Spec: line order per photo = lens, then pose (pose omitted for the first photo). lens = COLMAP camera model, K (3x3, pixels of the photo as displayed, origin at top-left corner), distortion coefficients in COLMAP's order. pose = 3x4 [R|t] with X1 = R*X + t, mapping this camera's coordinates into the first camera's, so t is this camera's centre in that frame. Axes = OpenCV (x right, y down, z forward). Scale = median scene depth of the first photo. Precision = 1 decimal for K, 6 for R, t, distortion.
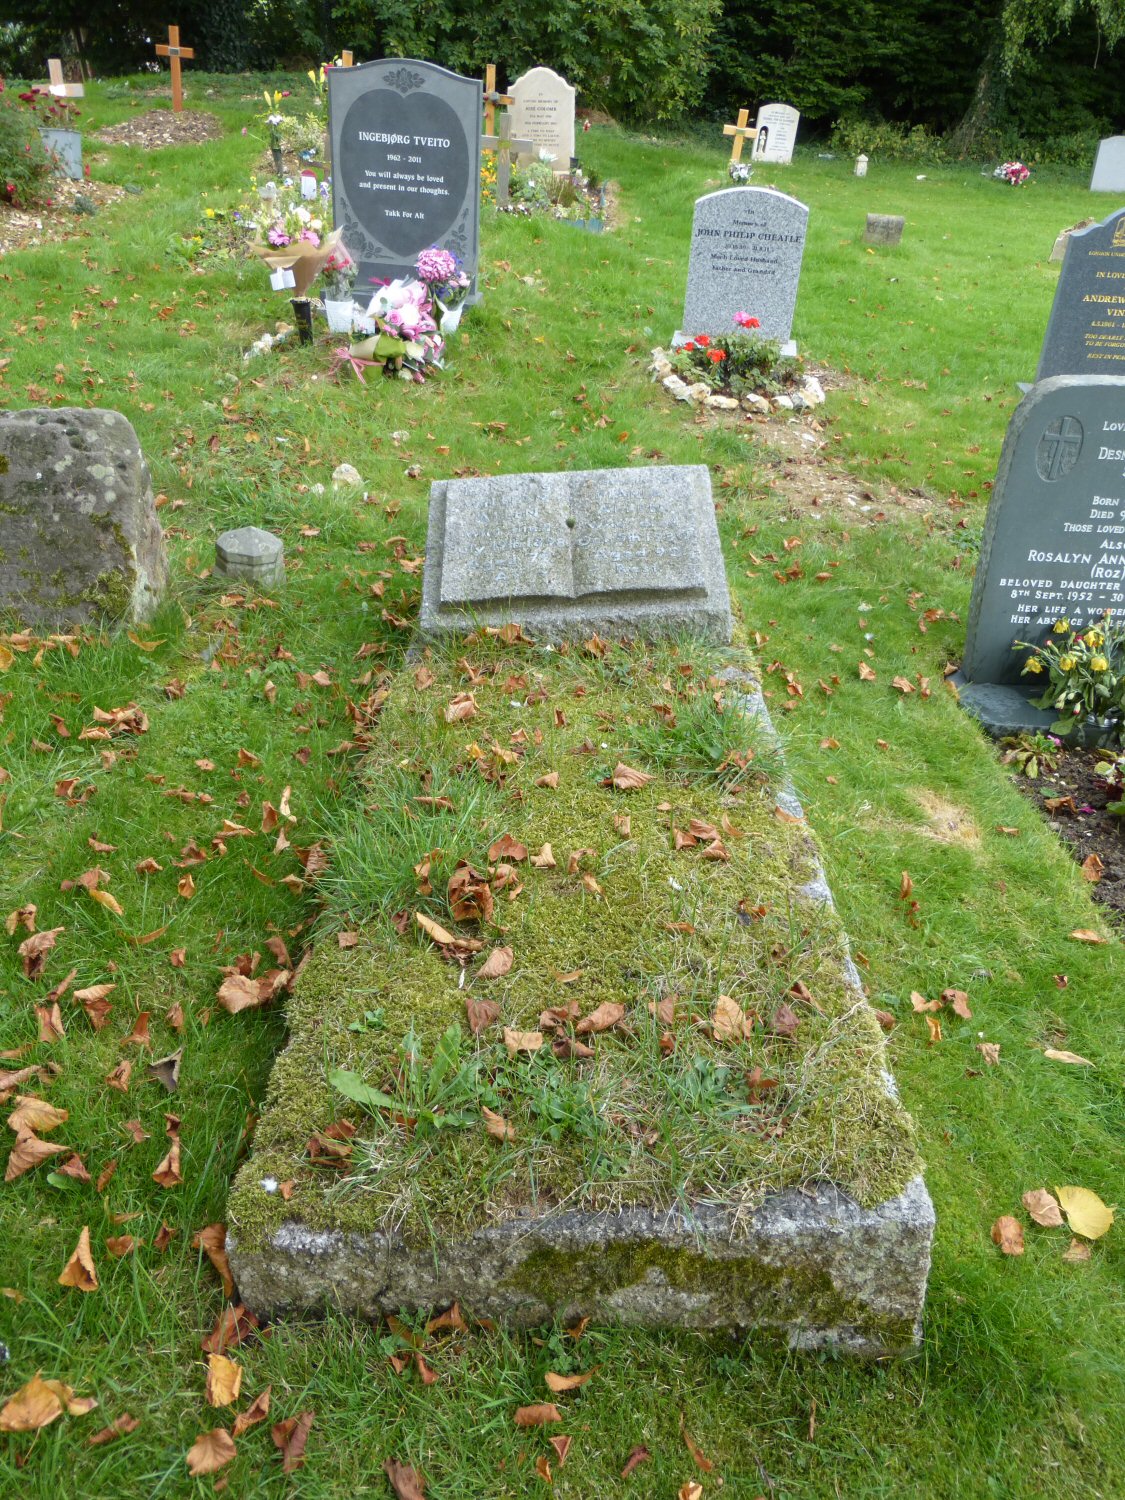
lens RADIAL K [[1102.1, 0, 556.9], [0, 1102.1, 755.6], [0, 0, 1]] dist [-0.038955, 0.037393]
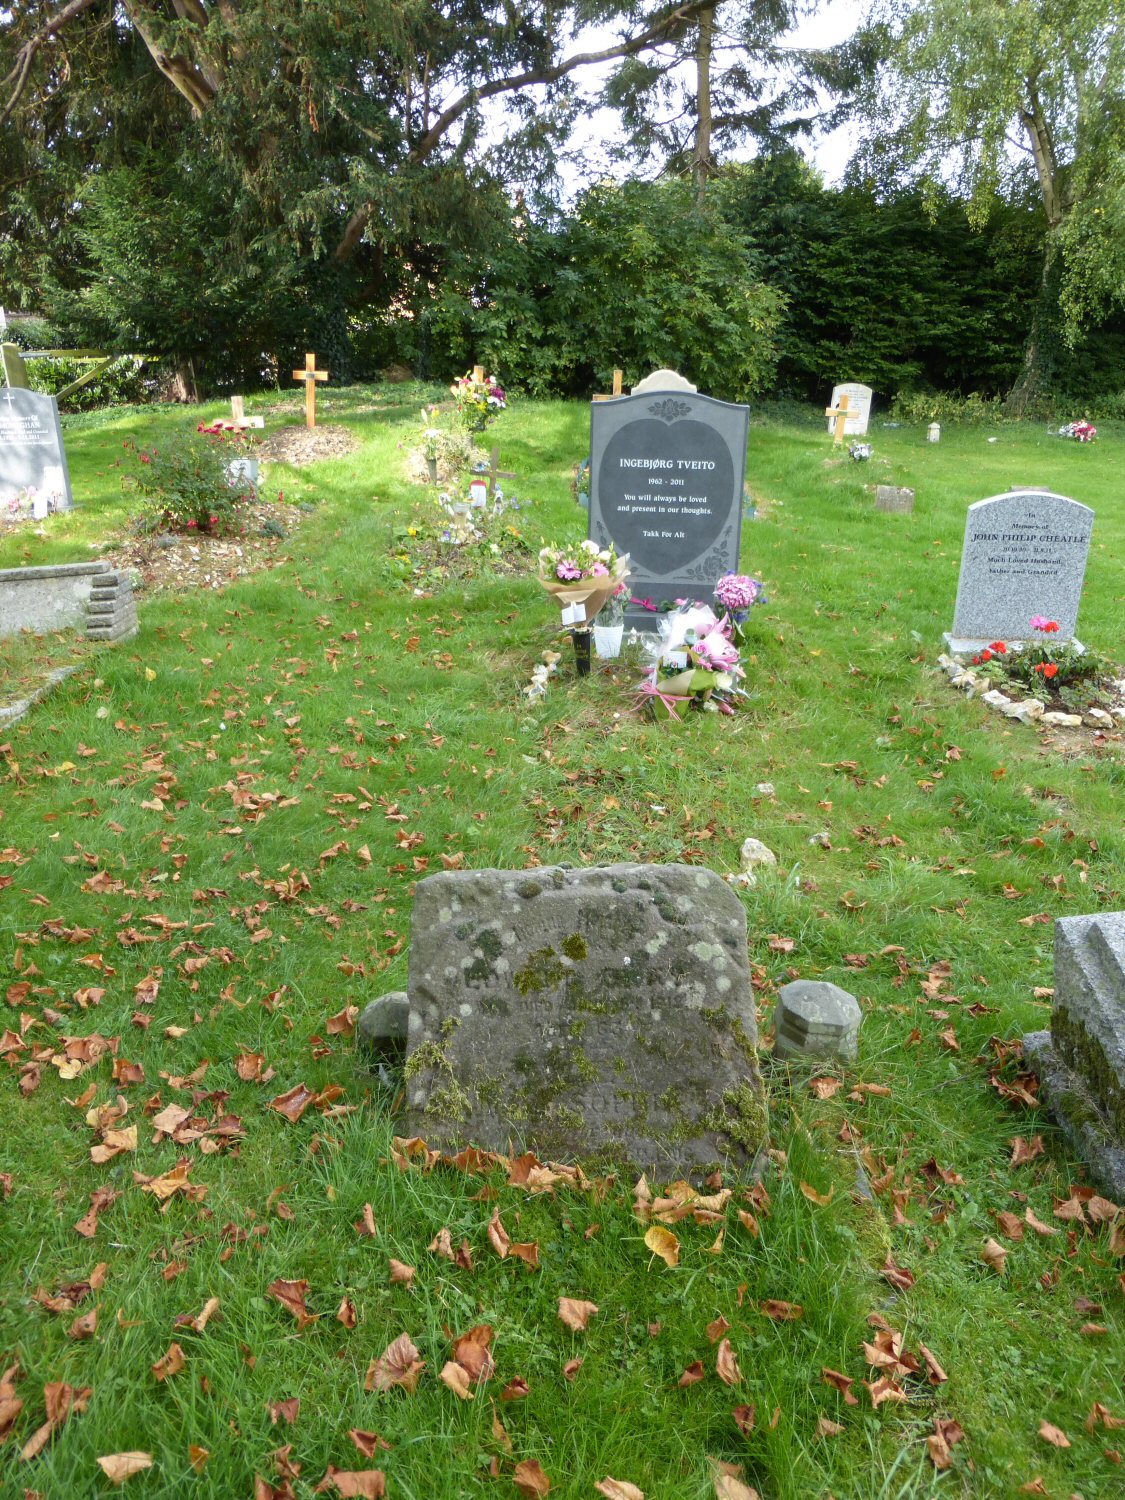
lens RADIAL K [[1102.1, 0, 556.9], [0, 1102.1, 755.6], [0, 0, 1]] dist [-0.038955, 0.037393]
pose [[0.998602, -0.051226, -0.013044, -0.244737], [0.047406, 0.977036, -0.207733, -0.115144], [0.023385, 0.206824, 0.978099, 0.097687]]
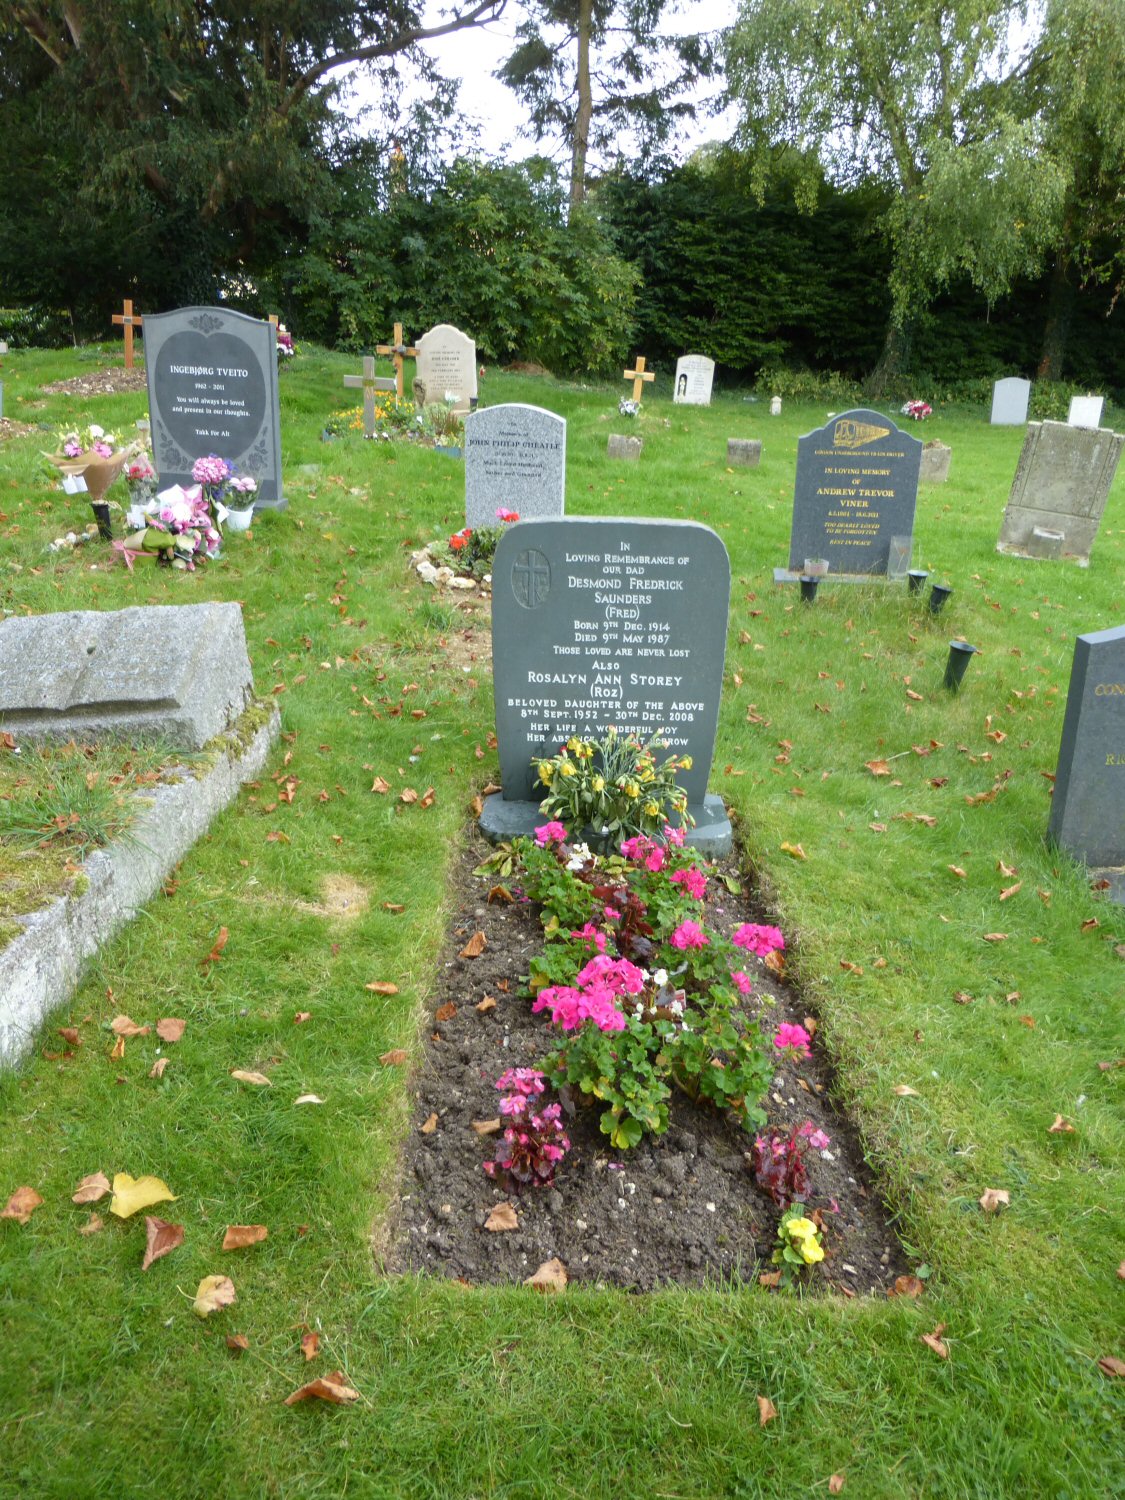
lens RADIAL K [[1102.1, 0, 556.9], [0, 1102.1, 755.6], [0, 0, 1]] dist [-0.038955, 0.037393]
pose [[0.999611, -0.008547, -0.026557, 0.256197], [0.003086, 0.979949, -0.199224, 0.058443], [0.027727, 0.199064, 0.979594, -0.028078]]
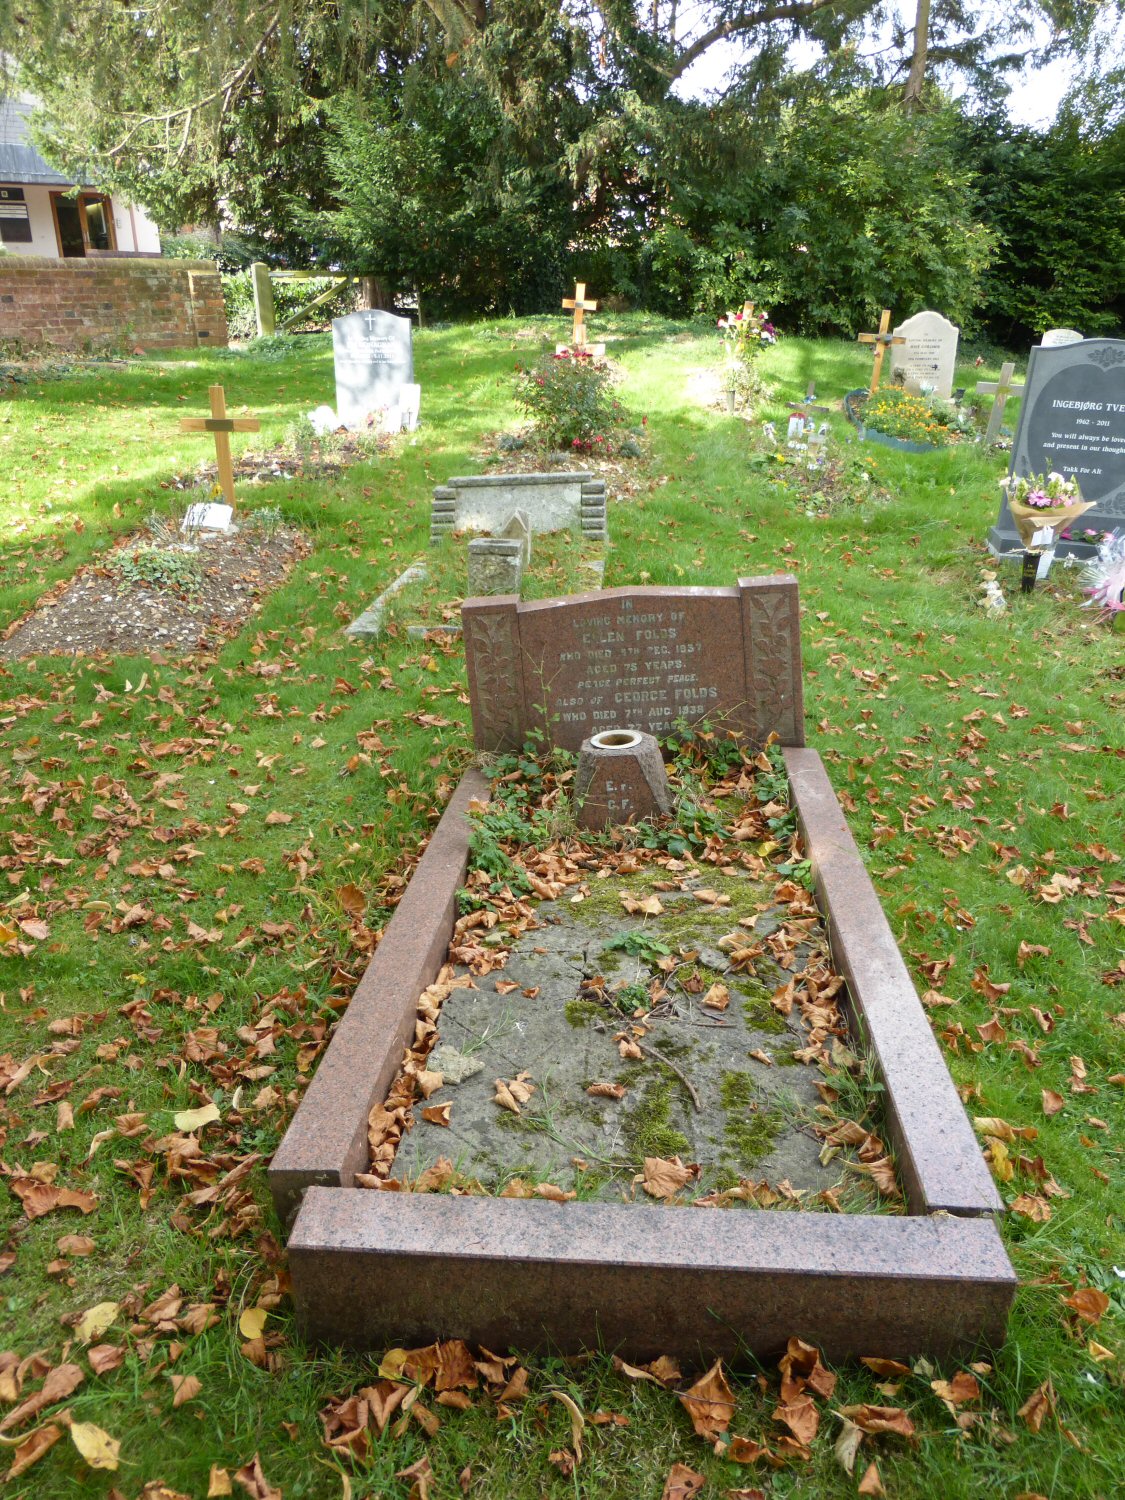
lens RADIAL K [[1102.1, 0, 556.9], [0, 1102.1, 755.6], [0, 0, 1]] dist [-0.038955, 0.037393]
pose [[0.997724, 0.003878, -0.067313, -0.615937], [-0.014134, 0.988193, -0.152558, -0.050387], [0.065926, 0.153163, 0.985999, -0.051316]]
